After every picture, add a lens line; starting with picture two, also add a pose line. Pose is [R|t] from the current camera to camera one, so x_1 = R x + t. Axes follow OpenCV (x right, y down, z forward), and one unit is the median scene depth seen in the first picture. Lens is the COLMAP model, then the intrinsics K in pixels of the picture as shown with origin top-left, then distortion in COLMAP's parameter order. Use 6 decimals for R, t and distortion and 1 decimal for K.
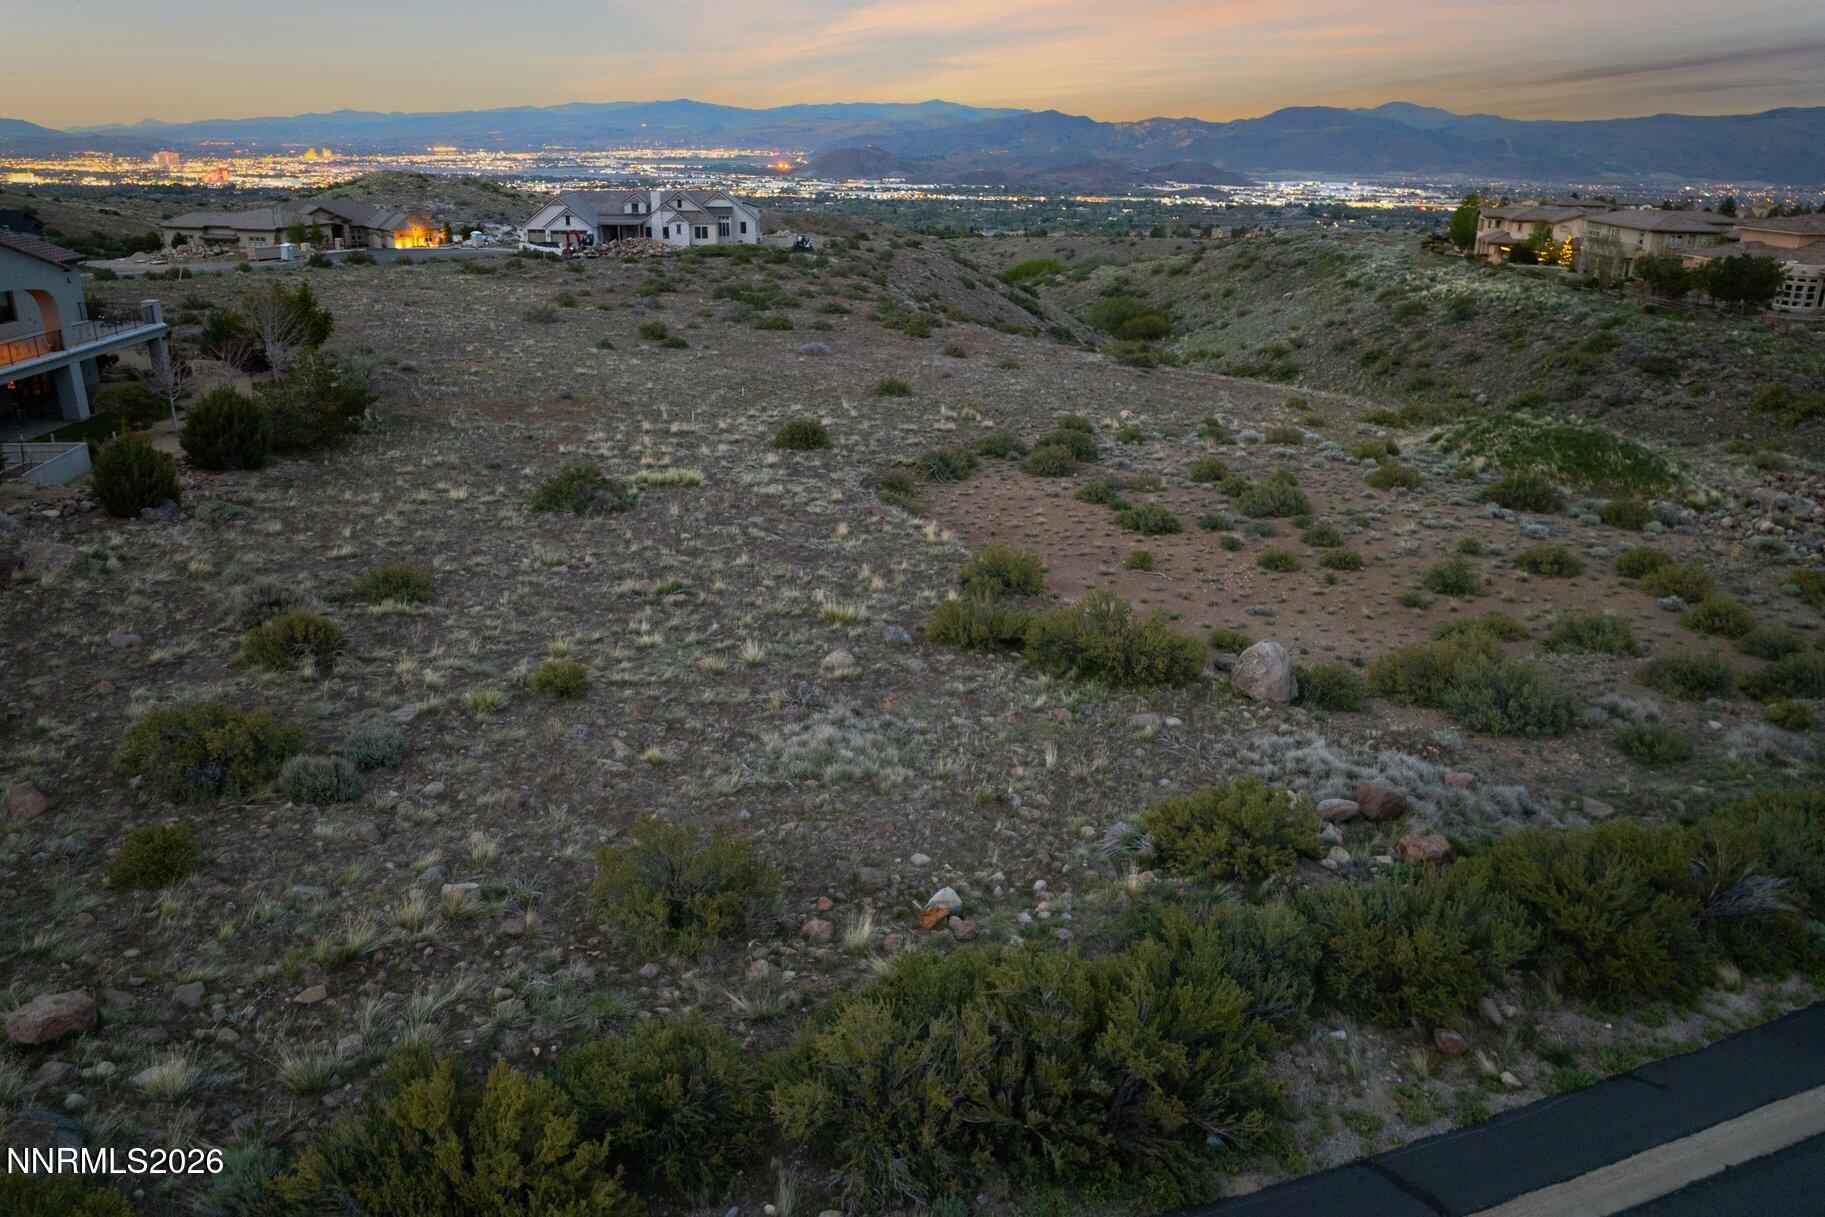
lens RADIAL K [[1308.8, 0, 912.5], [0, 1308.8, 608.5], [0, 0, 1]] dist [-0.046991, 0.013995]
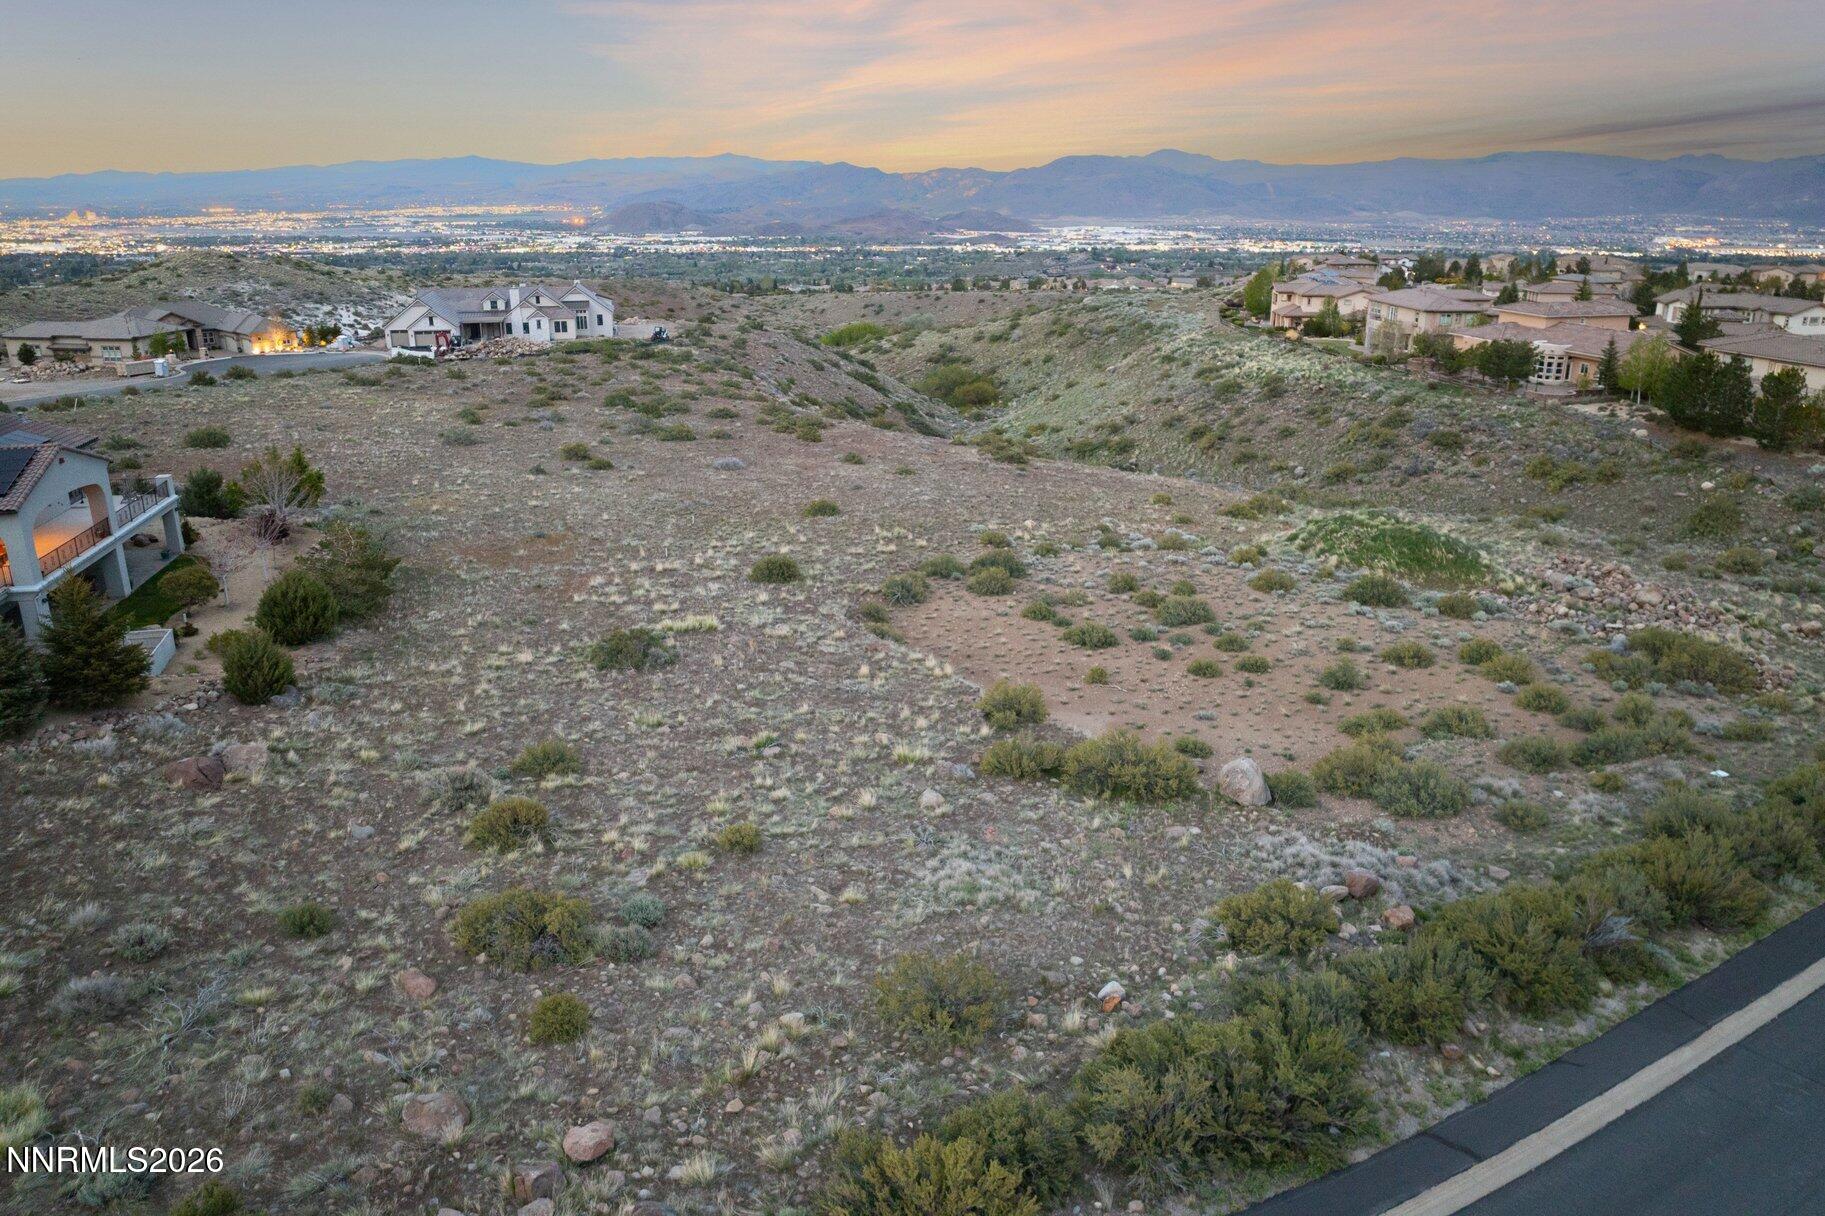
lens RADIAL K [[1288.4, 0, 912.5], [0, 1288.4, 608.0], [0, 0, 1]] dist [-0.037743, -0.001543]
pose [[0.988374, -0.057568, 0.140721, -0.126031], [0.061902, 0.997727, -0.026616, -0.060296], [-0.138869, 0.035018, 0.989691, -0.136903]]
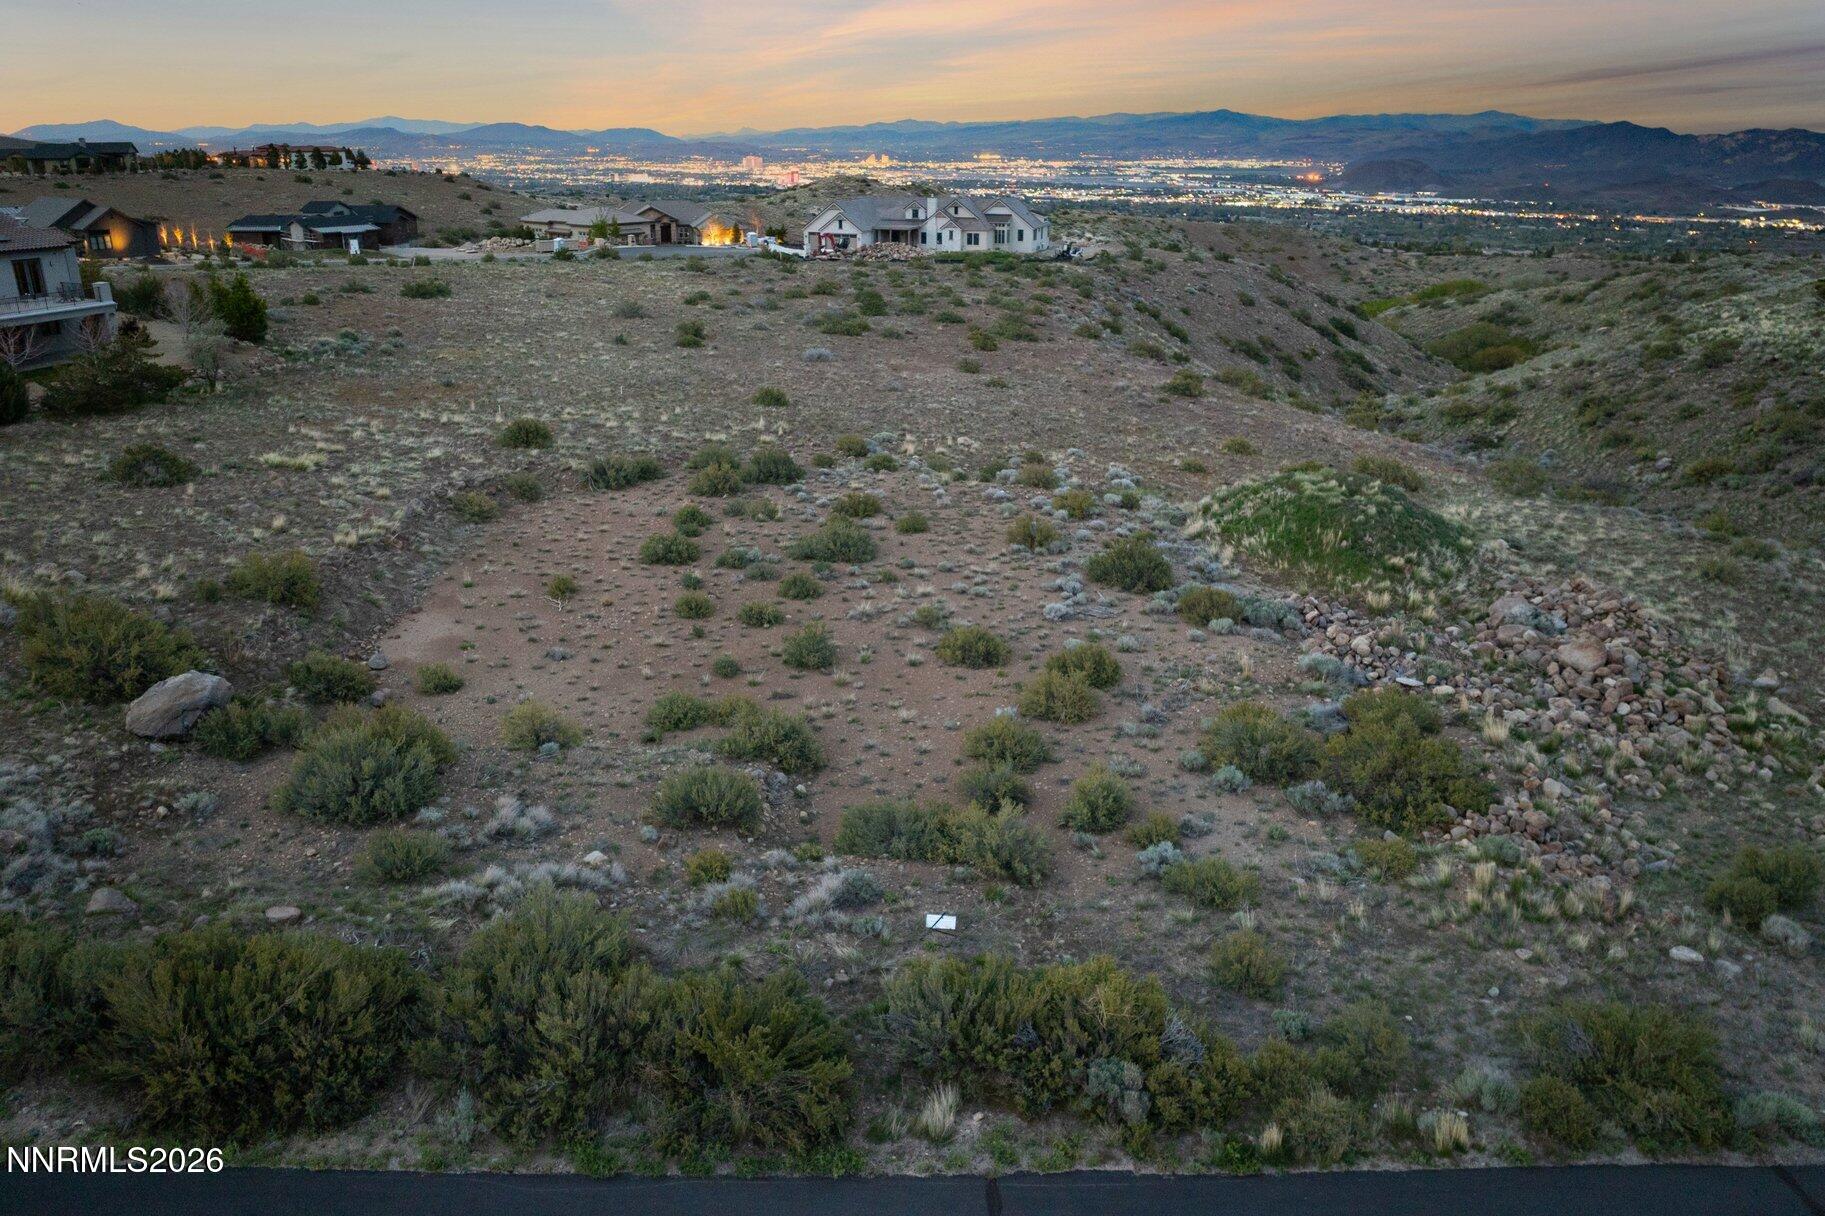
lens RADIAL K [[1286.2, 0, 912.5], [0, 1286.2, 608.0], [0, 0, 1]] dist [-0.050818, 0.019892]
pose [[0.925367, 0.124141, -0.358168, 0.571543], [-0.124617, 0.991964, 0.021854, -0.056106], [0.358002, 0.024411, 0.933402, 0.167314]]
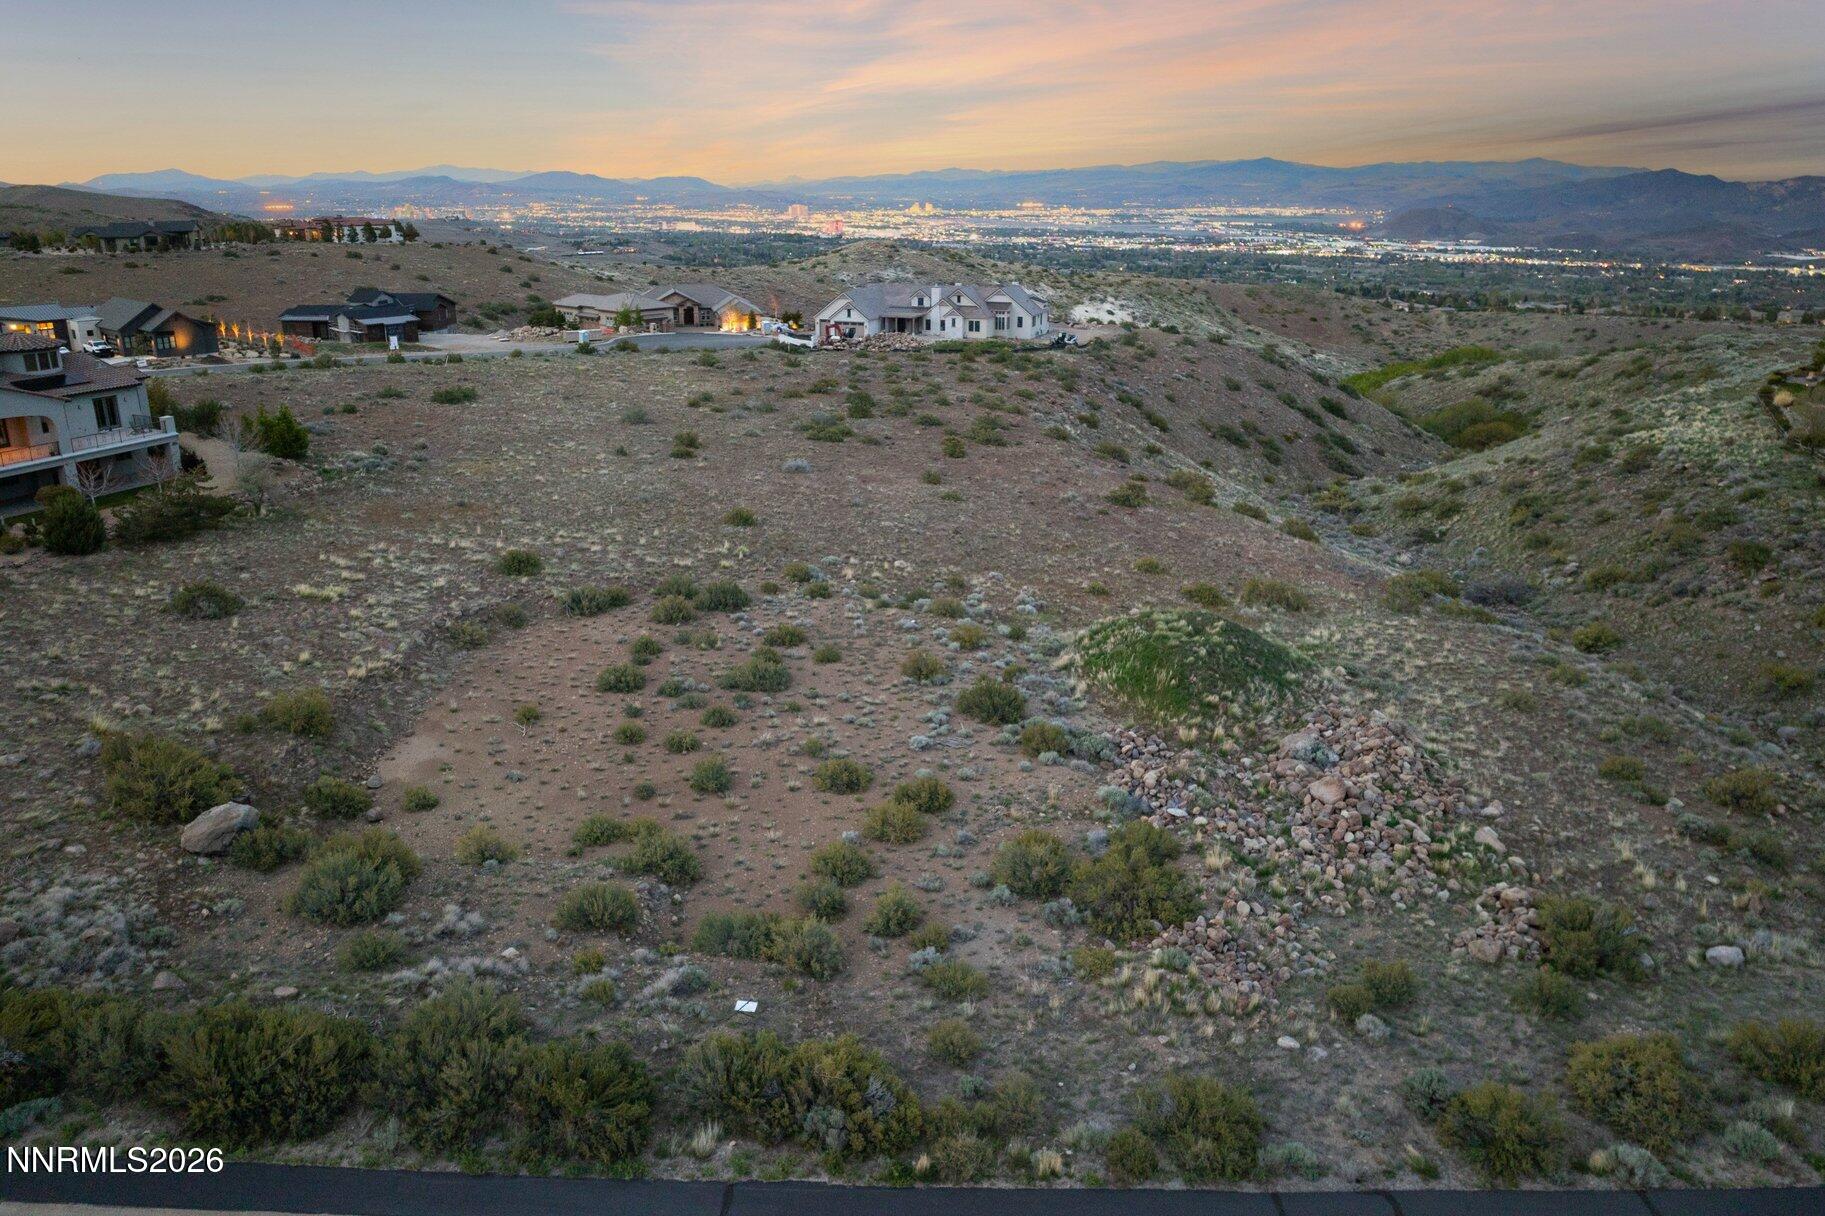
lens RADIAL K [[1286.2, 0, 912.5], [0, 1286.2, 608.0], [0, 0, 1]] dist [-0.050818, 0.019892]
pose [[0.912280, 0.120126, -0.391555, 0.713430], [-0.133574, 0.991013, -0.007179, -0.129779], [0.387174, 0.058851, 0.920126, 0.048484]]
